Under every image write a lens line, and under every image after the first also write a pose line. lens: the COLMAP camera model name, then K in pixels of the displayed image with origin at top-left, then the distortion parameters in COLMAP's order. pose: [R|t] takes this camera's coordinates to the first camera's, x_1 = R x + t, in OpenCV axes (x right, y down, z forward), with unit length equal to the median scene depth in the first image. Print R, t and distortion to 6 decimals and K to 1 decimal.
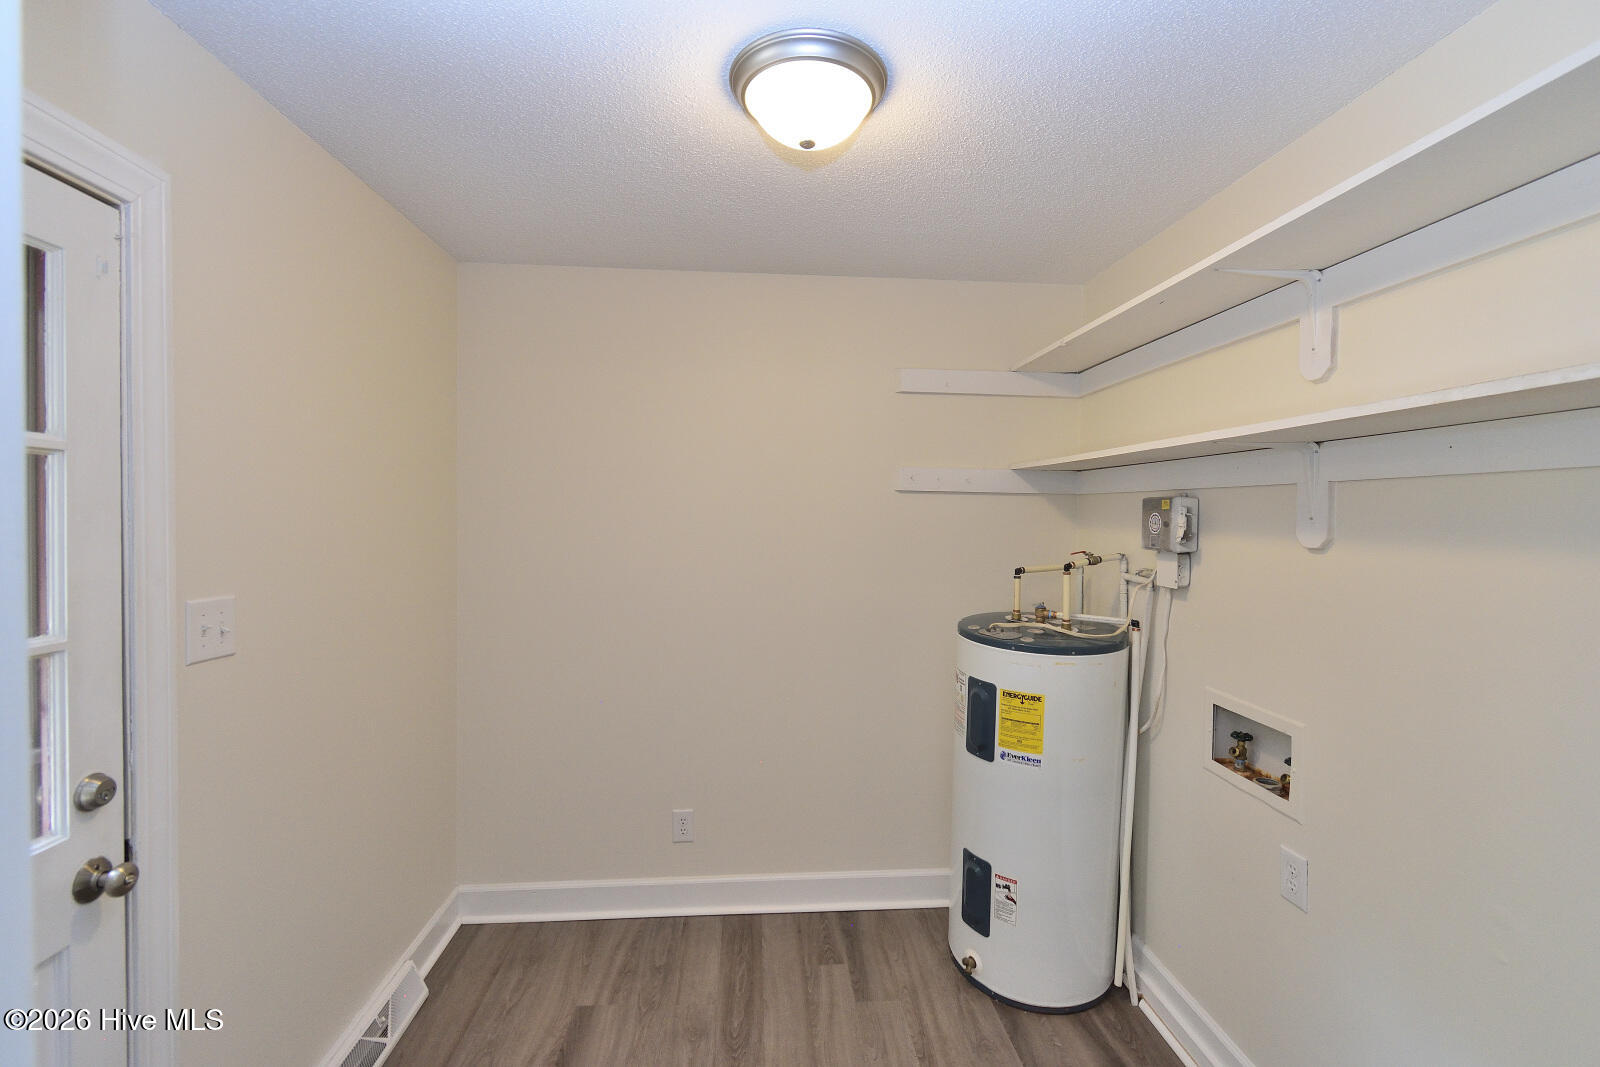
lens RADIAL K [[703.3, 0, 806.9], [0, 703.3, 527.8], [0, 0, 1]] dist [0.002829, -0.001000]
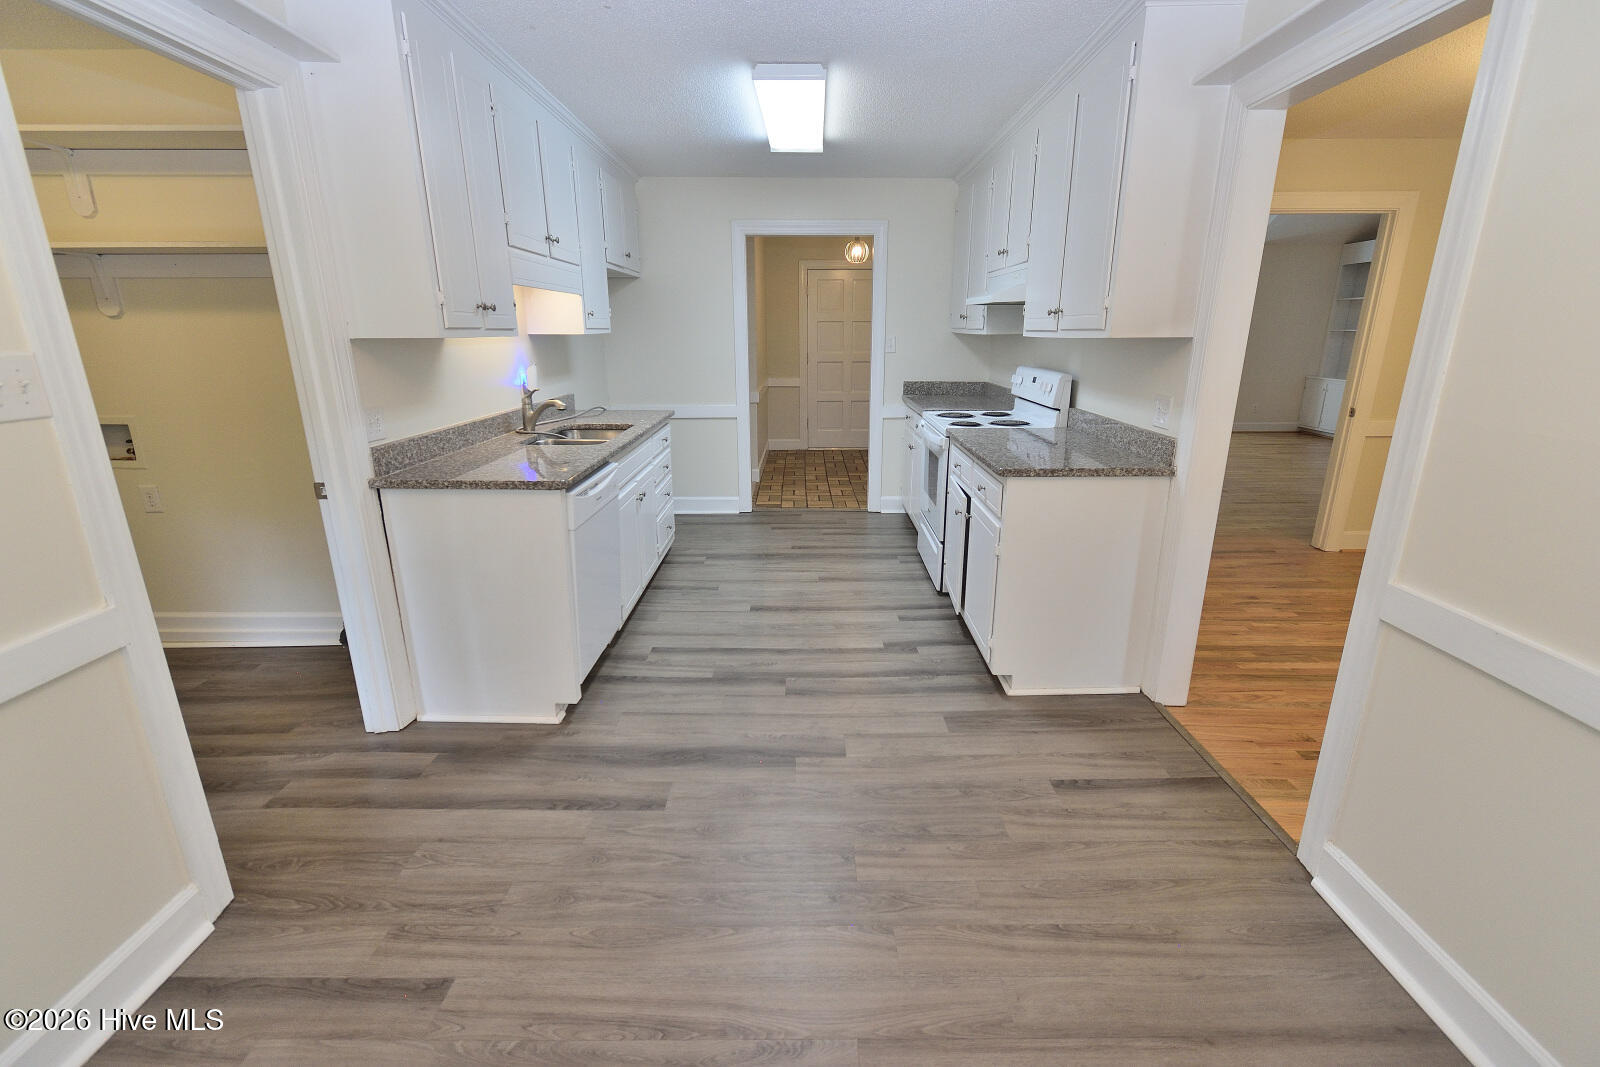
lens RADIAL K [[703.3, 0, 806.9], [0, 703.3, 527.8], [0, 0, 1]] dist [0.002829, -0.001000]
pose [[0.076053, -0.279323, 0.957180, -0.750803], [0.021794, 0.960197, 0.278472, 0.062735], [-0.996866, -0.000318, 0.079114, -0.672722]]
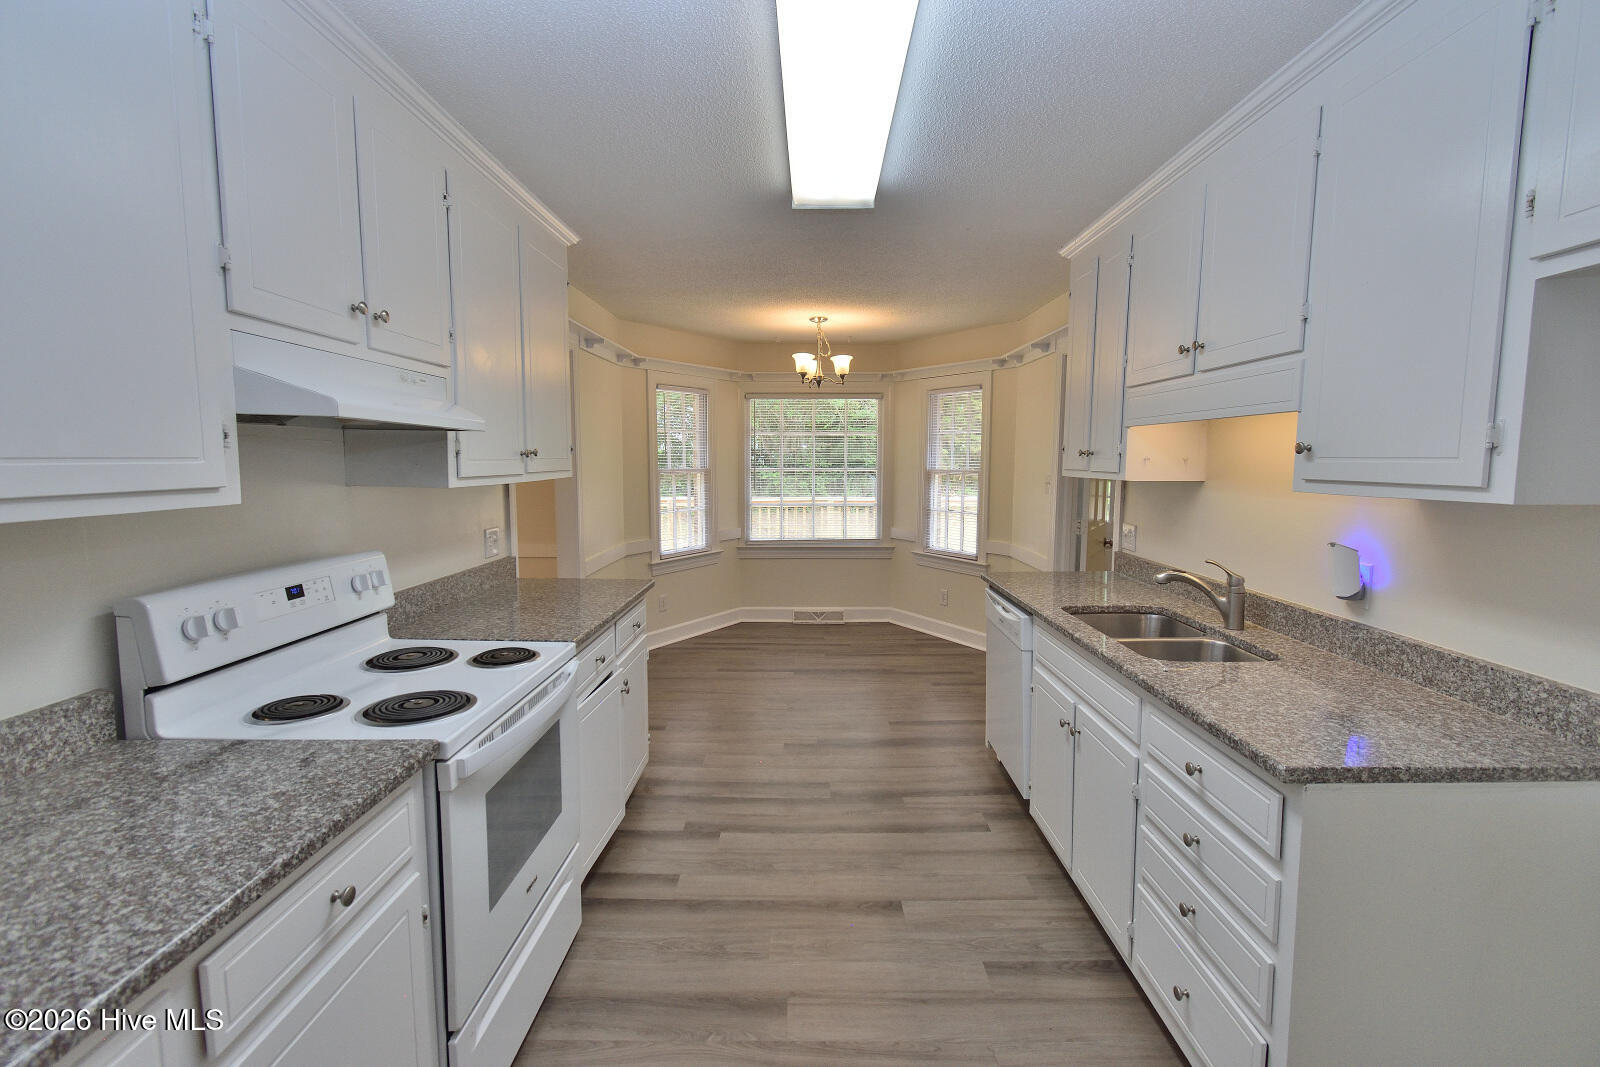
lens RADIAL K [[703.3, 0, 806.9], [0, 703.3, 527.8], [0, 0, 1]] dist [0.002829, -0.001000]
pose [[-0.074546, 0.093702, -0.992806, 1.800845], [-0.020880, 0.995211, 0.095497, 0.050329], [0.996999, 0.027849, -0.072232, -0.487736]]
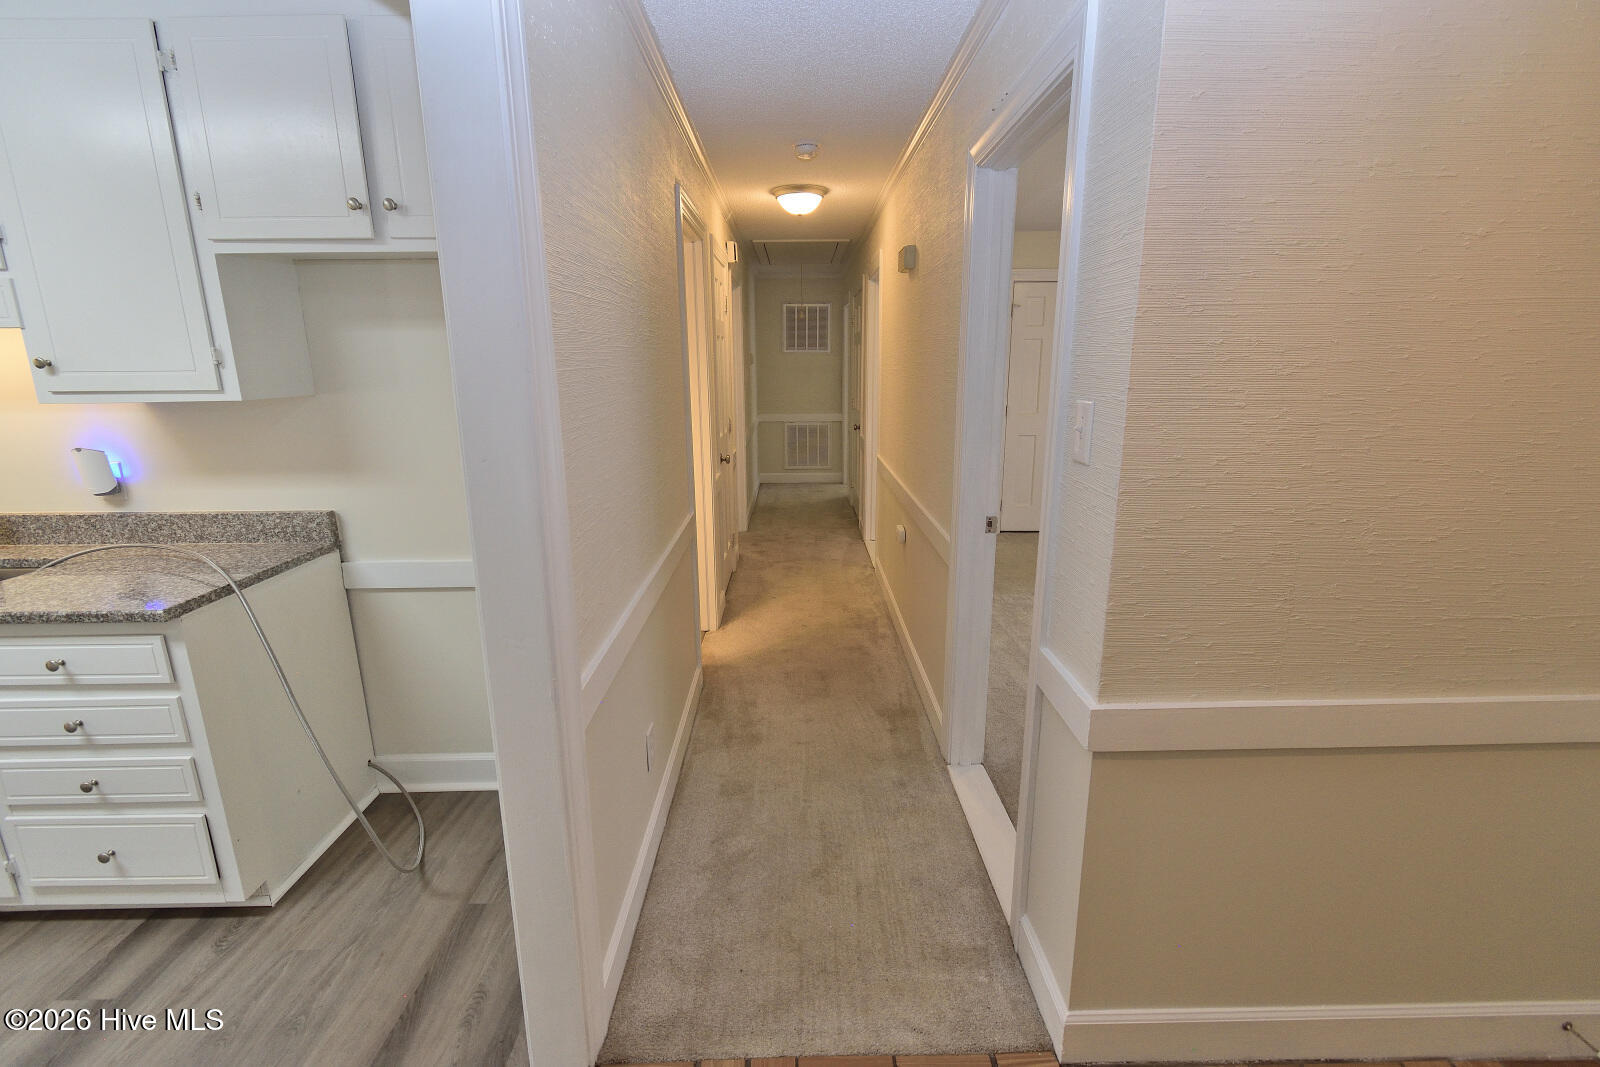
lens RADIAL K [[696.4, 0, 811.9], [0, 696.4, 524.5], [0, 0, 1]] dist [0.012329, -0.011714]
pose [[0.998221, 0.005186, -0.059399, 1.962733], [0.007431, 0.977623, 0.210232, 0.046931], [0.059160, -0.210300, 0.975845, -0.804672]]
